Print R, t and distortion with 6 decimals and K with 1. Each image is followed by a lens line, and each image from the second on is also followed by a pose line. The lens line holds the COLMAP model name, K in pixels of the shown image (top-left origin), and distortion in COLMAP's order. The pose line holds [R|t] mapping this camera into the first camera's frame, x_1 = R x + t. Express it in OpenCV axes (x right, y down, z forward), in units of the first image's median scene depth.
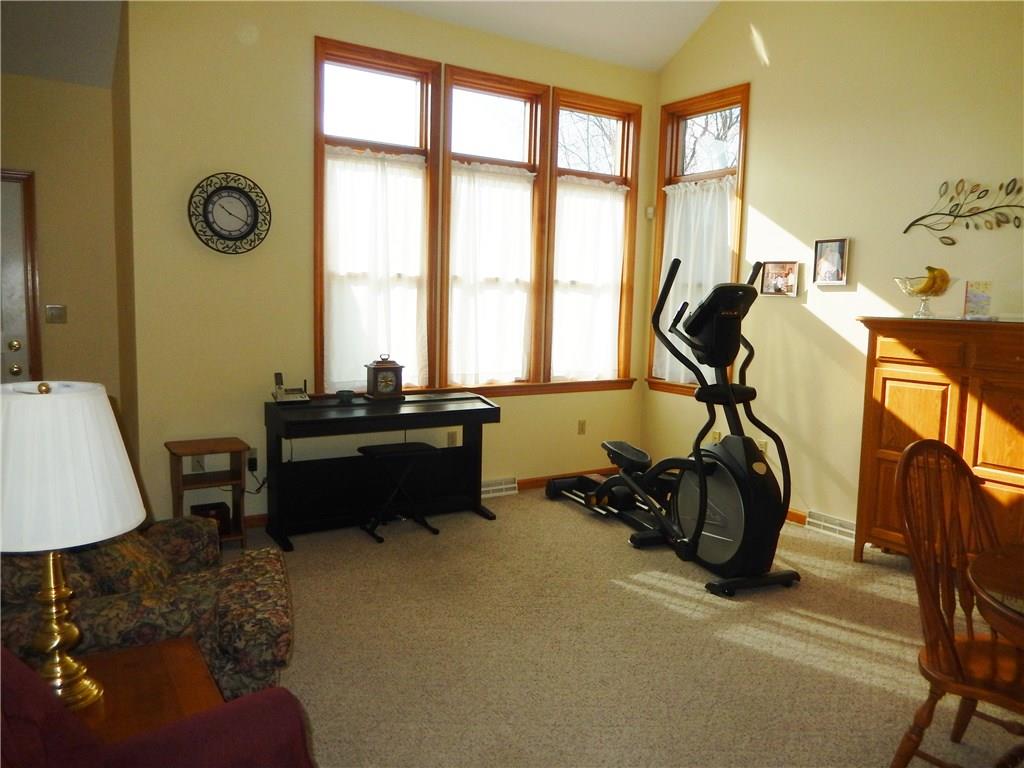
lens RADIAL K [[765.7, 0, 512.0], [0, 765.7, 384.0], [0, 0, 1]] dist [-0.005640, 0.002954]
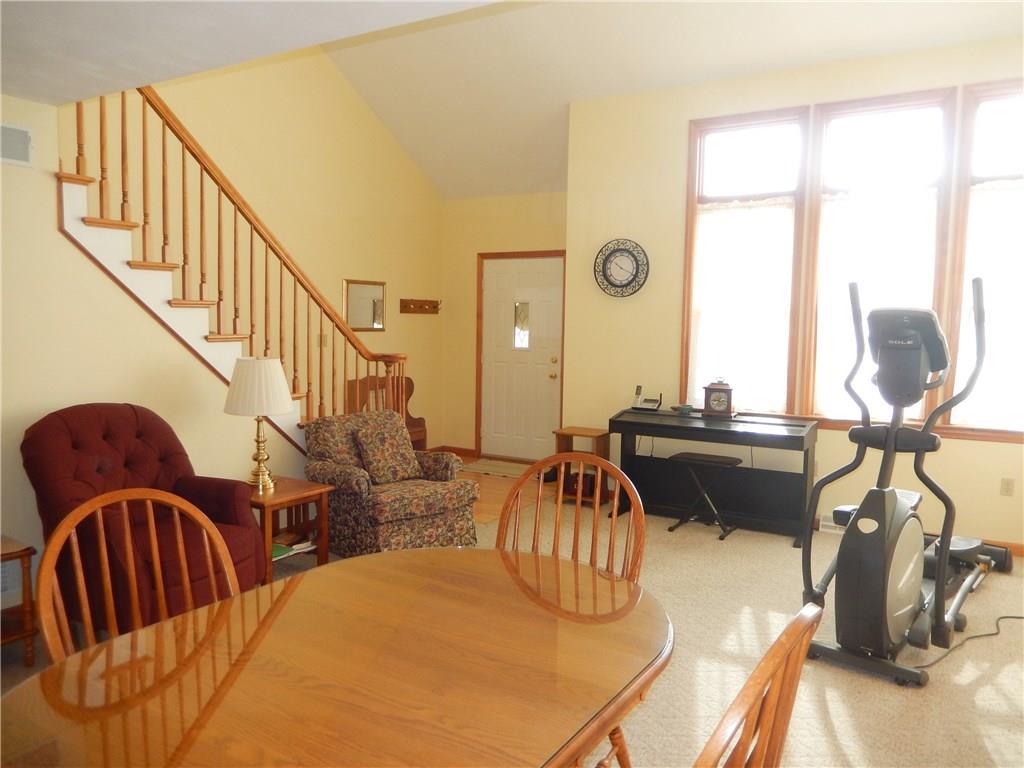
lens RADIAL K [[765.7, 0, 512.0], [0, 765.7, 384.0], [0, 0, 1]] dist [-0.005640, 0.002954]
pose [[0.430782, 0.057805, -0.900603, 0.788414], [-0.098222, 0.995021, 0.016883, -0.018432], [0.897095, 0.081186, 0.434315, 0.237354]]
